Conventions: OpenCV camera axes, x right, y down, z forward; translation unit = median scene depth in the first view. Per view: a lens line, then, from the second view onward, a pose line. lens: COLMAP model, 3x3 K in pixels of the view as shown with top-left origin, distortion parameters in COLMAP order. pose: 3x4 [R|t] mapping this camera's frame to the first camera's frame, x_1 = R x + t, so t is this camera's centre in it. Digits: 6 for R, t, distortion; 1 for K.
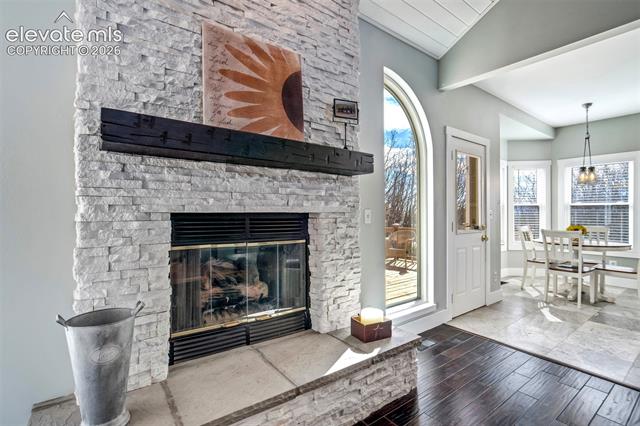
lens RADIAL K [[301.2, 0, 318.6], [0, 301.2, 212.0], [0, 0, 1]] dist [-0.013906, 0.003136]
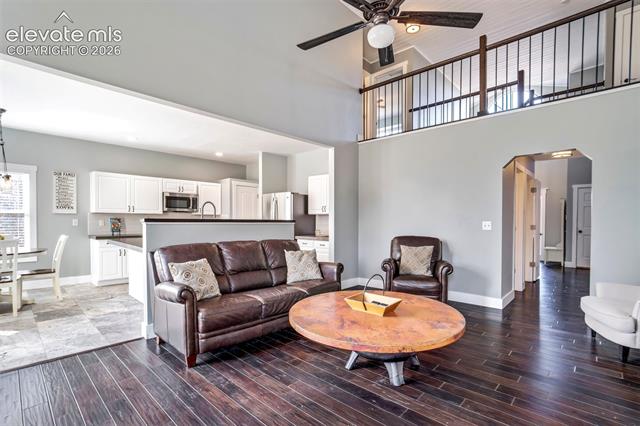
lens RADIAL K [[301.2, 0, 325.9], [0, 301.2, 225.2], [0, 0, 1]] dist [-0.013906, 0.003136]
pose [[-0.178658, -0.014705, 0.983801, -0.220484], [-0.005435, 0.999888, 0.013959, -0.003382], [-0.983896, -0.002853, -0.178718, 0.115449]]
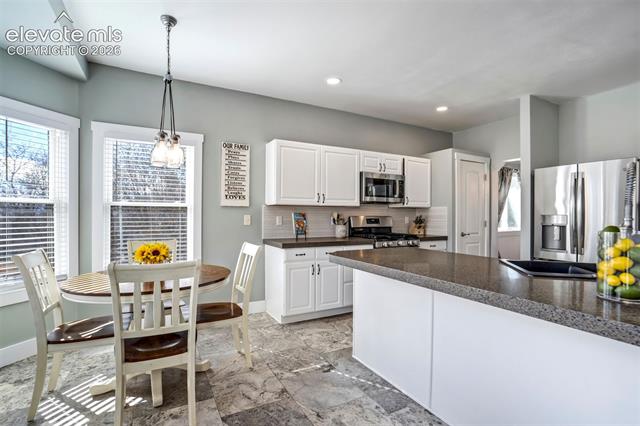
lens RADIAL K [[301.2, 0, 317.7], [0, 301.2, 212.1], [0, 0, 1]] dist [-0.013906, 0.003136]
pose [[0.130229, 0.004858, 0.991472, 0.354706], [-0.006477, 0.999971, -0.004049, -0.009975], [-0.991463, -0.005894, 0.130257, 0.585938]]
